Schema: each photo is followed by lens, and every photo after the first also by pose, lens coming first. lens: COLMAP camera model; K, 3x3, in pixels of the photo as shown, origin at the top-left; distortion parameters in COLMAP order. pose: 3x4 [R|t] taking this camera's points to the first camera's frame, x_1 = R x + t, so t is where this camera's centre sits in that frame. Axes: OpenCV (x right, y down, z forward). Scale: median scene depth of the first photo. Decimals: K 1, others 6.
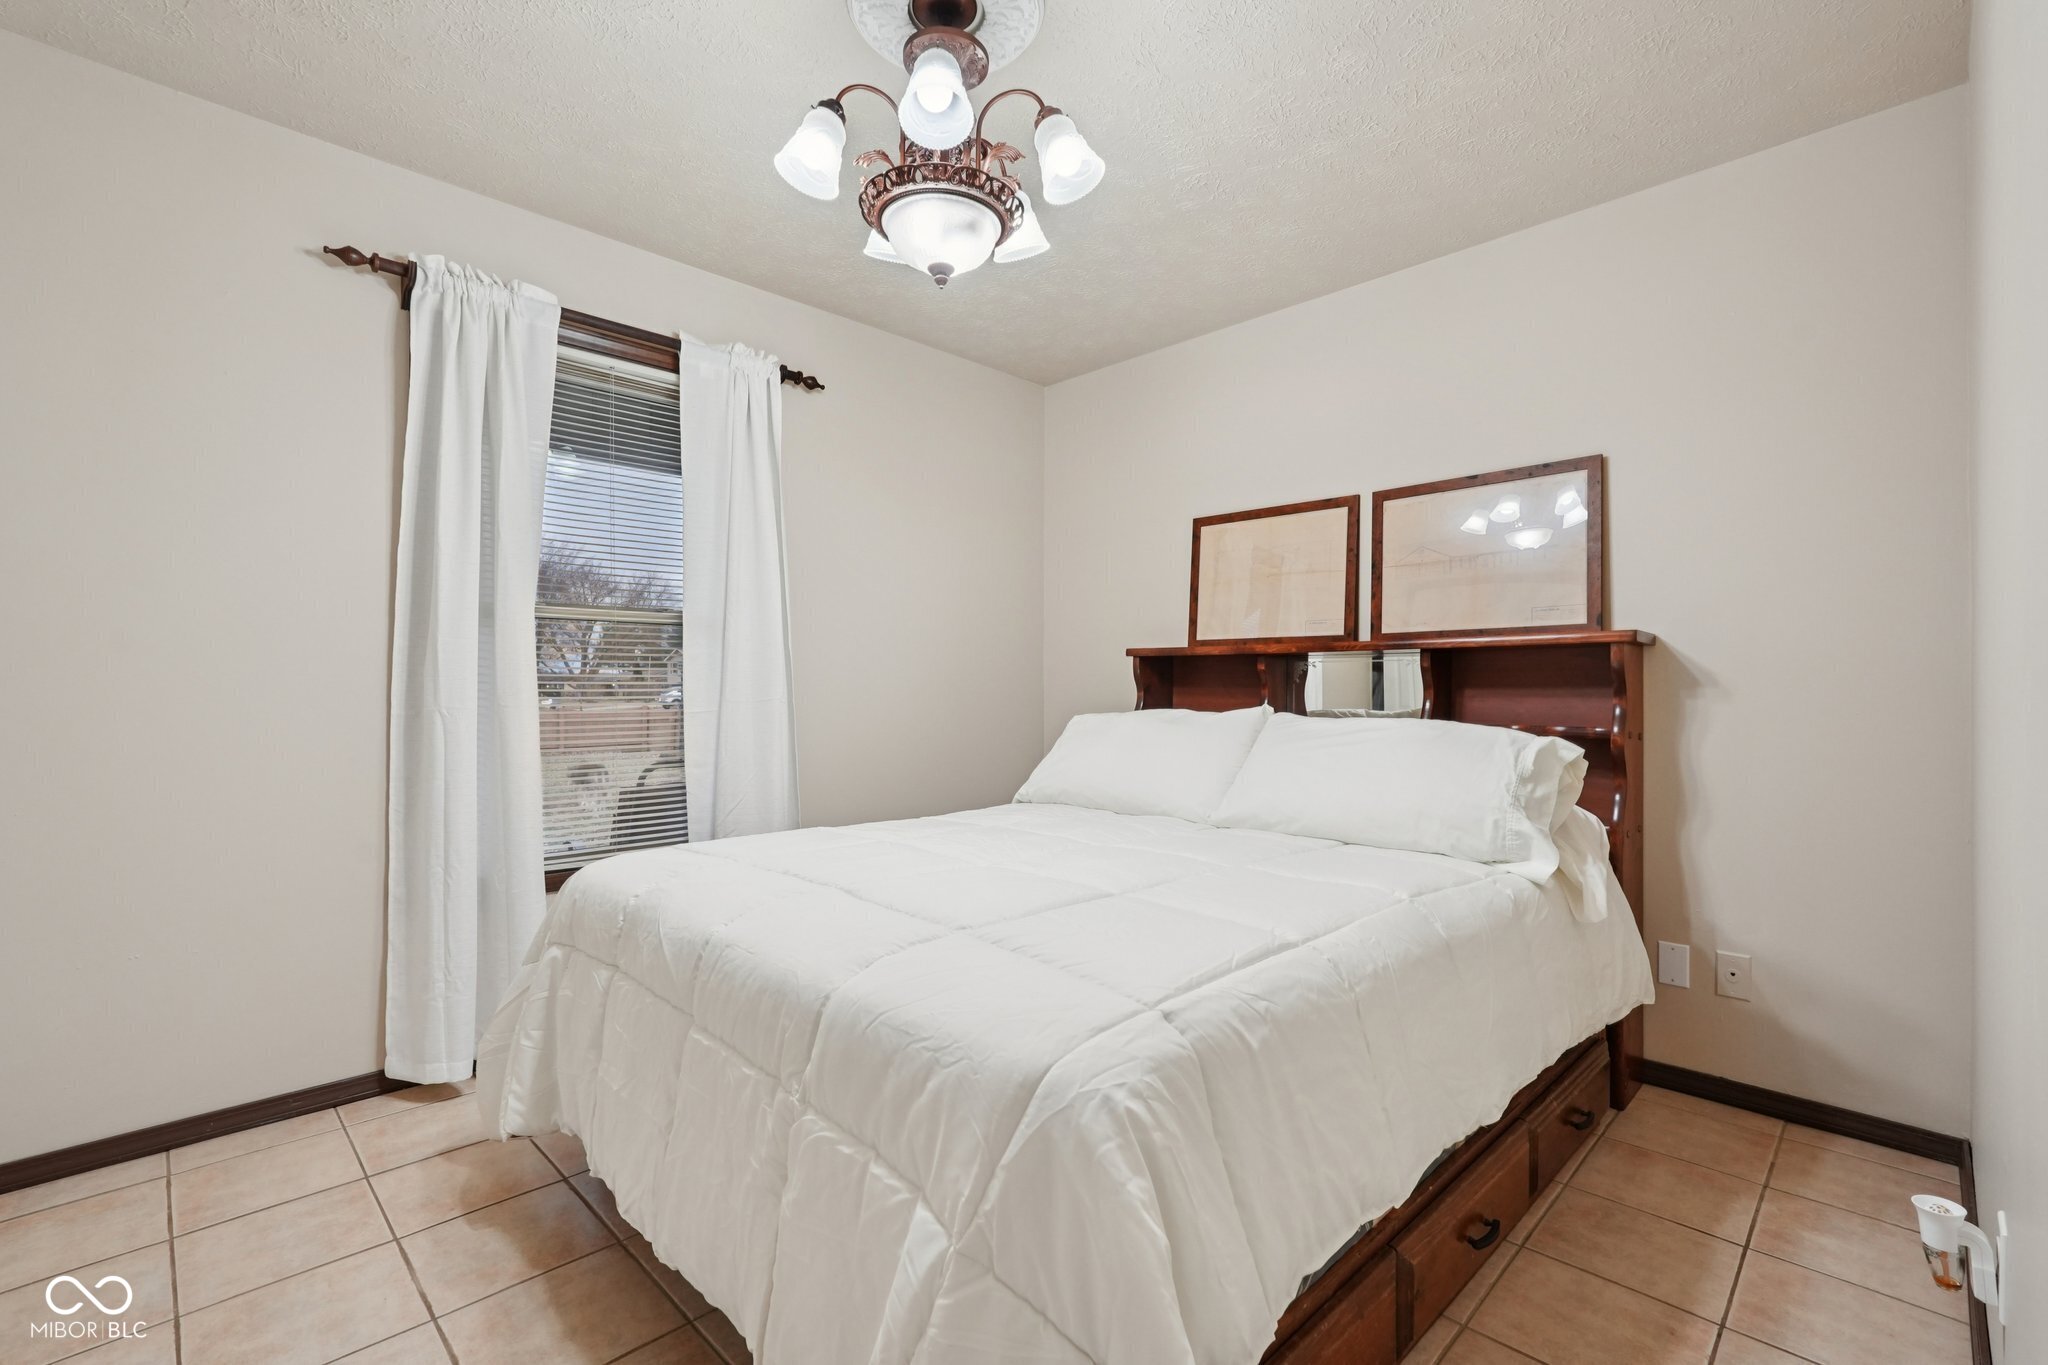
lens RADIAL K [[896.2, 0, 1022.2], [0, 896.2, 680.7], [0, 0, 1]] dist [-0.020151, 0.008744]
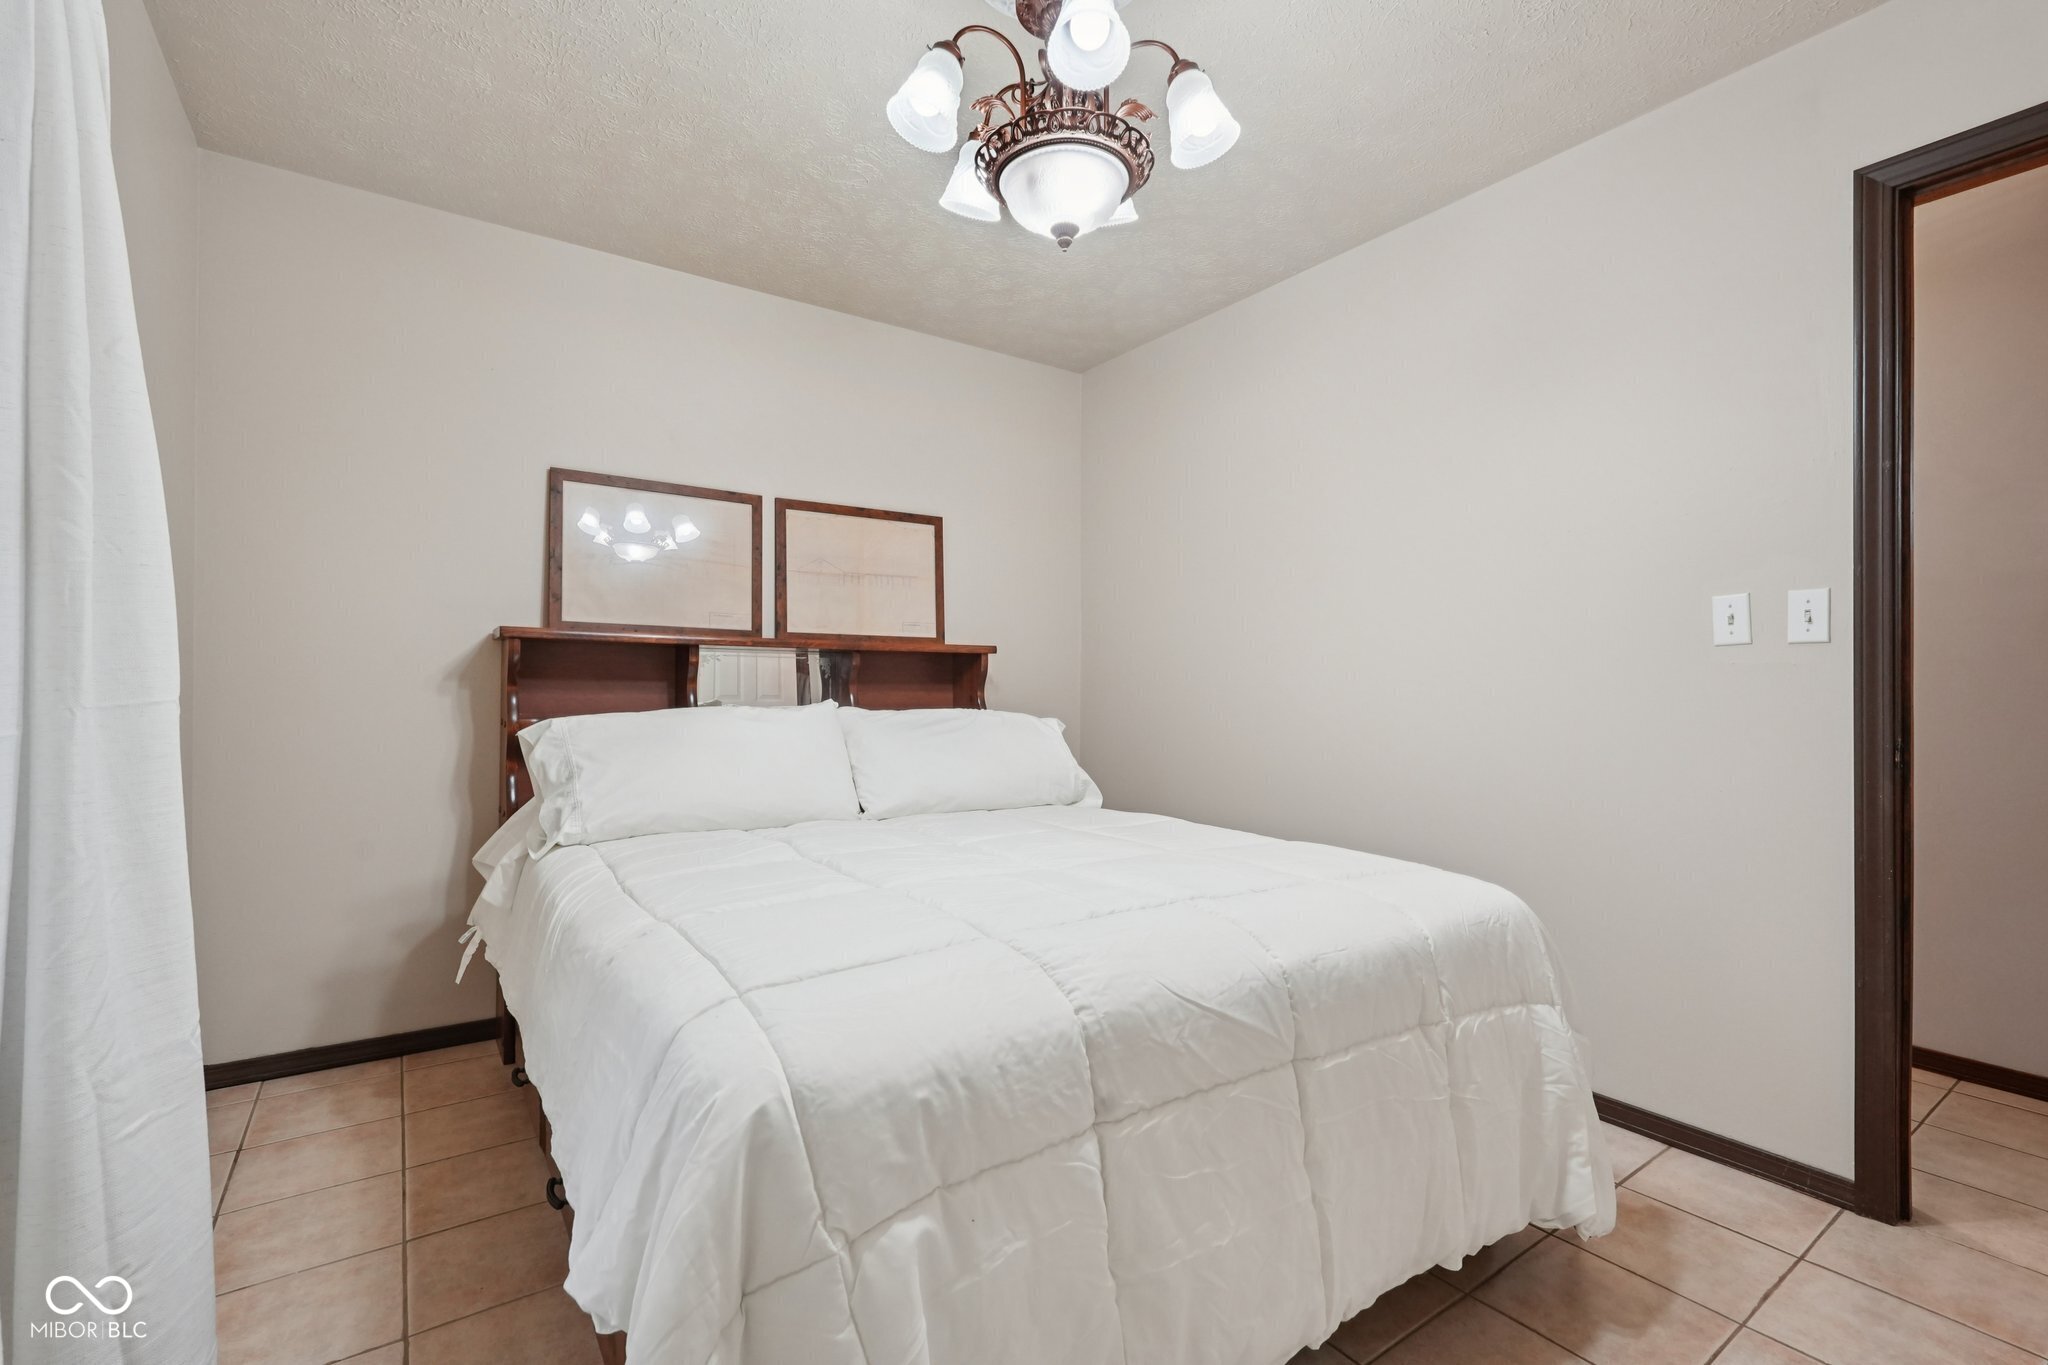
lens RADIAL K [[896.2, 0, 1022.2], [0, 896.2, 680.7], [0, 0, 1]] dist [-0.020151, 0.008744]
pose [[0.180797, 0.005991, 0.983502, -0.601288], [-0.016118, 0.999865, -0.003128, 0.004739], [-0.983388, -0.015286, 0.180869, 0.520873]]
